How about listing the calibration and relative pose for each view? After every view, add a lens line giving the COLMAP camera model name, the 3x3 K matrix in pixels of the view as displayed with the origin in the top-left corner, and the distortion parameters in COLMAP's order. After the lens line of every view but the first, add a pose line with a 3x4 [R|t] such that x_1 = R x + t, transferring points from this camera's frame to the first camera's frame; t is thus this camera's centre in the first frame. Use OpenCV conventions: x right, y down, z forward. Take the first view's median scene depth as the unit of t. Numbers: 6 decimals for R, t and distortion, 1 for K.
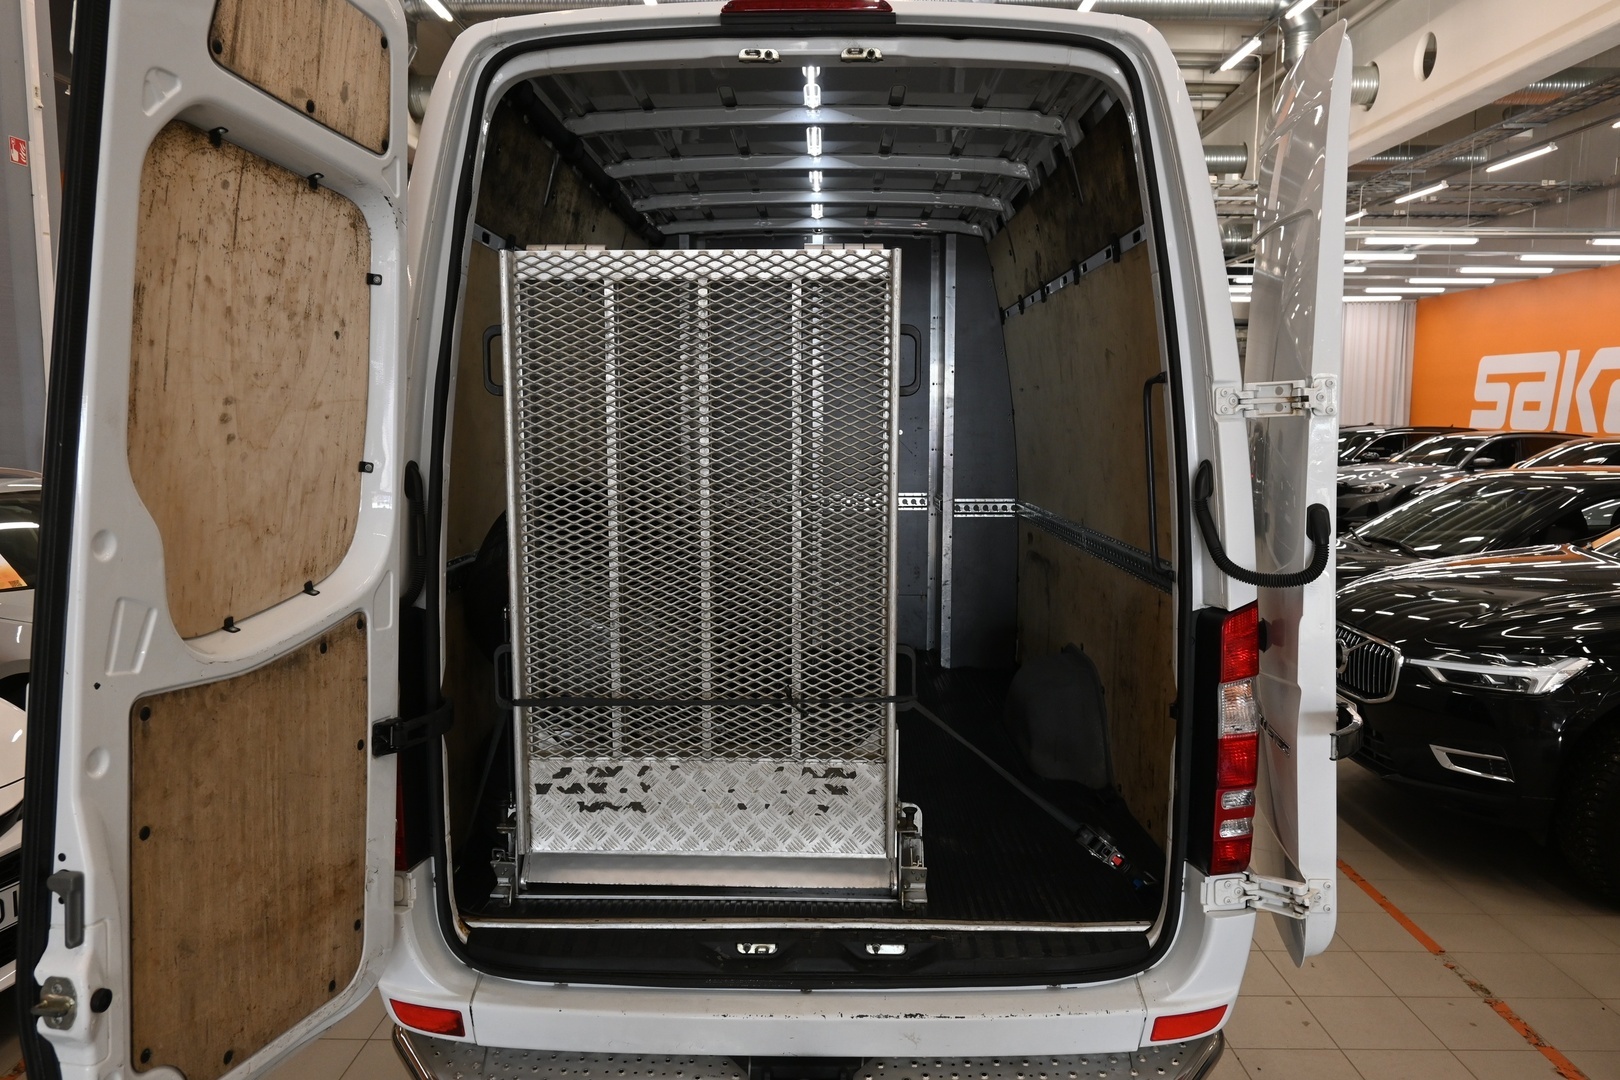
lens RADIAL K [[1232.7, 0, 809.0], [0, 1232.7, 535.7], [0, 0, 1]] dist [-0.015346, -0.003018]
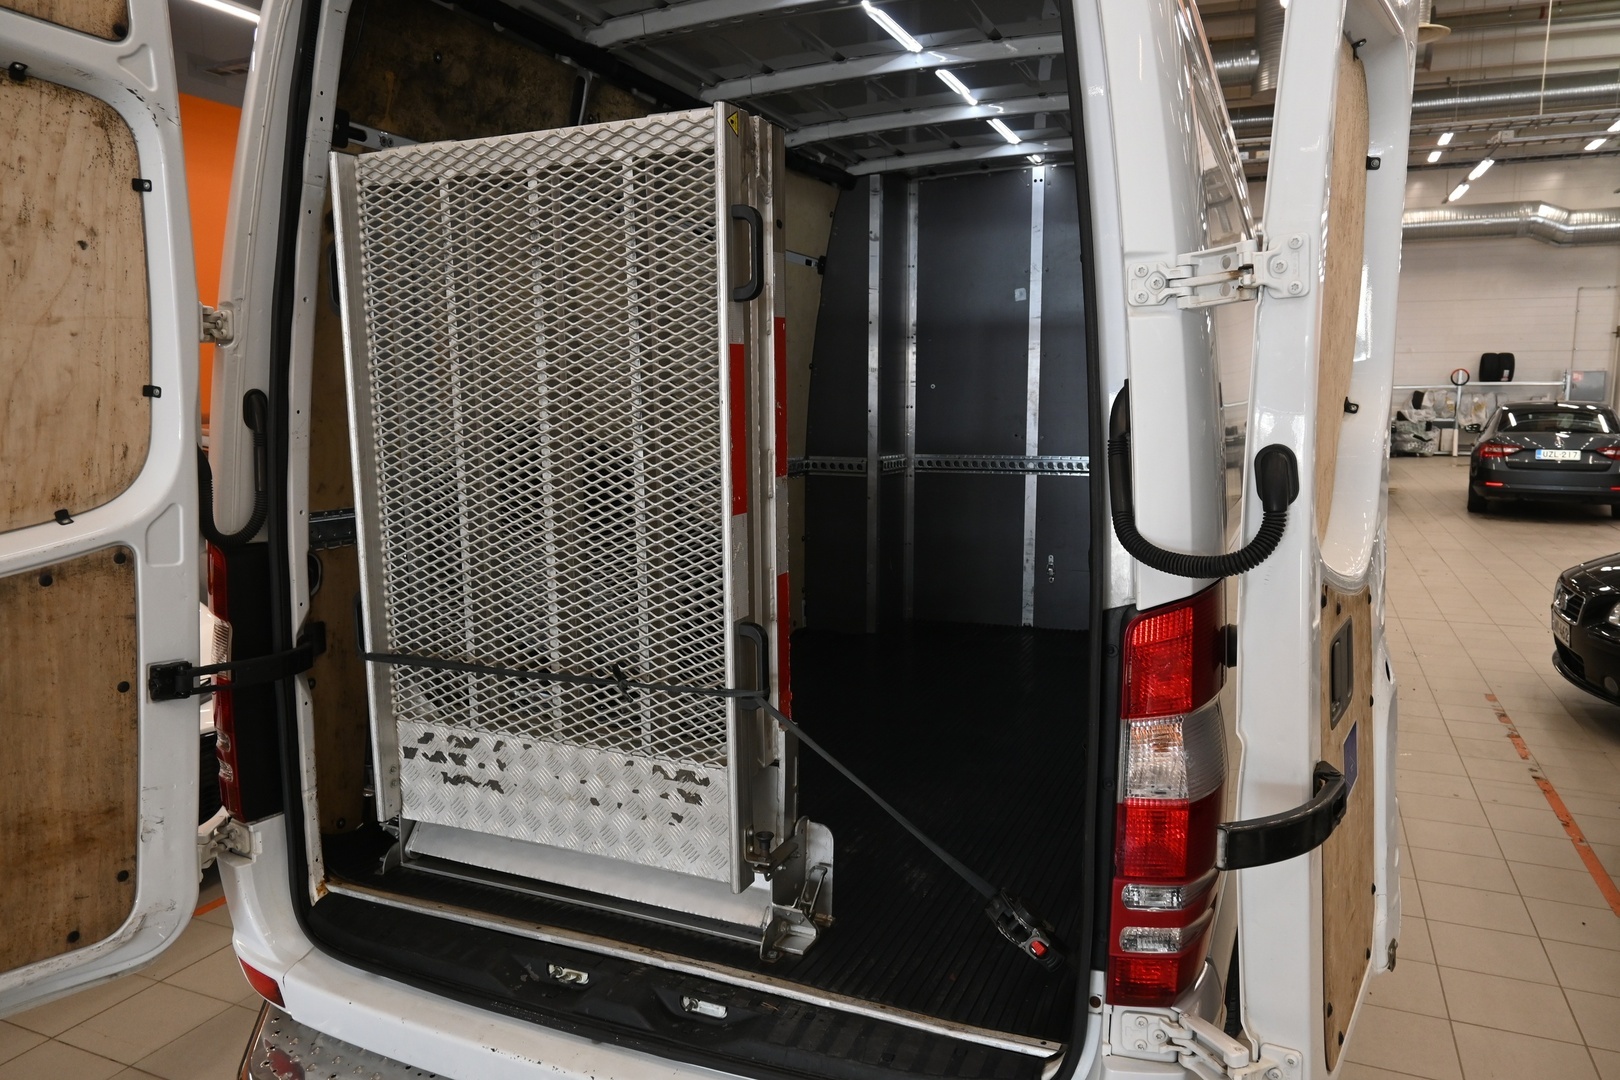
lens RADIAL K [[1126.5, 0, 809.3], [0, 1126.5, 542.8], [0, 0, 1]] dist [-0.000754, -0.000902]
pose [[0.917429, 0.045653, -0.395271, 0.395568], [-0.033880, 0.998751, 0.036718, 0.009532], [0.396454, -0.020294, 0.917830, 0.368991]]
